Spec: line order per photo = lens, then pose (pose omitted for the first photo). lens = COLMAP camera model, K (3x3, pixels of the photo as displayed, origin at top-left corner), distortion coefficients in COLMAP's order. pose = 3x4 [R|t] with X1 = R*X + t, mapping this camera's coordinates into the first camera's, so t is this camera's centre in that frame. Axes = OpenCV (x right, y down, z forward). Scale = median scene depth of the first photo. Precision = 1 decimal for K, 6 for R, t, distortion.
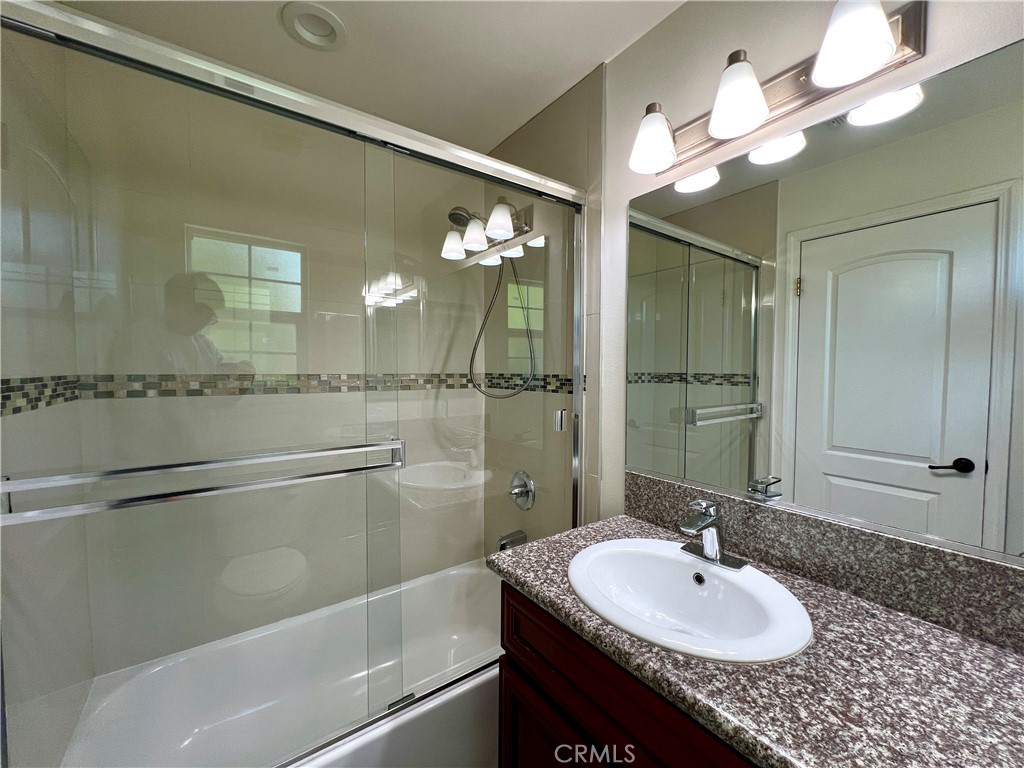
lens RADIAL K [[410.9, 0, 508.8], [0, 410.9, 386.2], [0, 0, 1]] dist [0.010210, -0.000073]
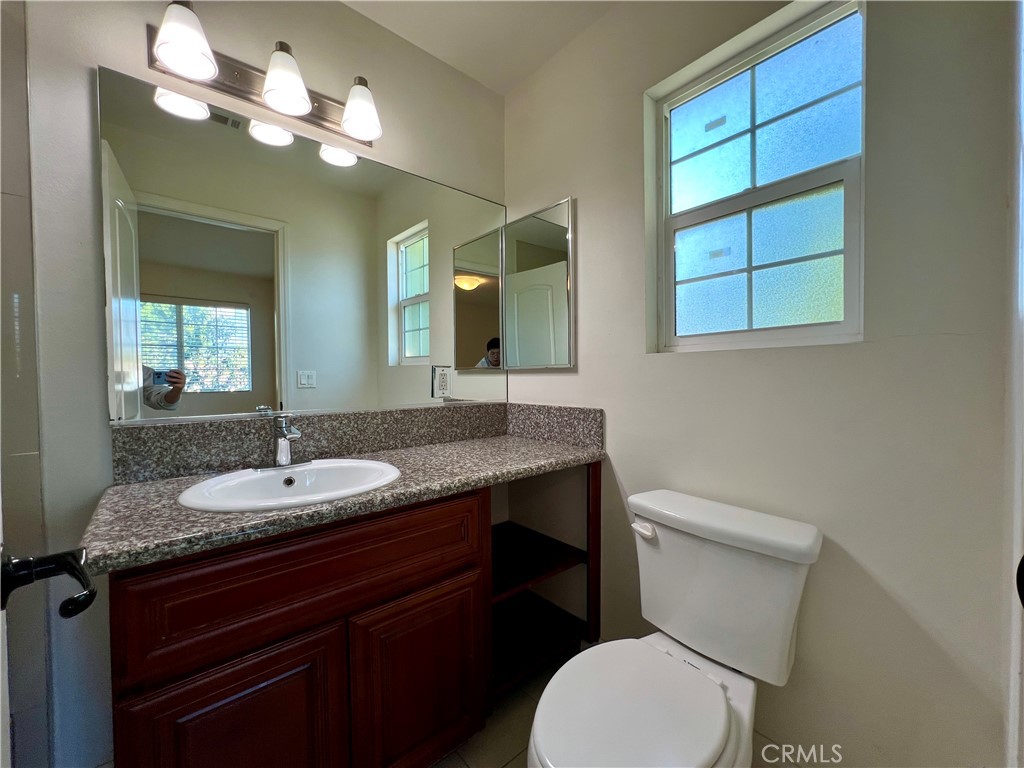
lens RADIAL K [[410.9, 0, 522.0], [0, 410.9, 379.7], [0, 0, 1]] dist [0.010210, -0.000073]
pose [[-0.081341, -0.021746, 0.996449, -0.774118], [0.046243, 0.998603, 0.025568, 0.193635], [-0.995613, 0.048159, -0.080221, 0.456771]]
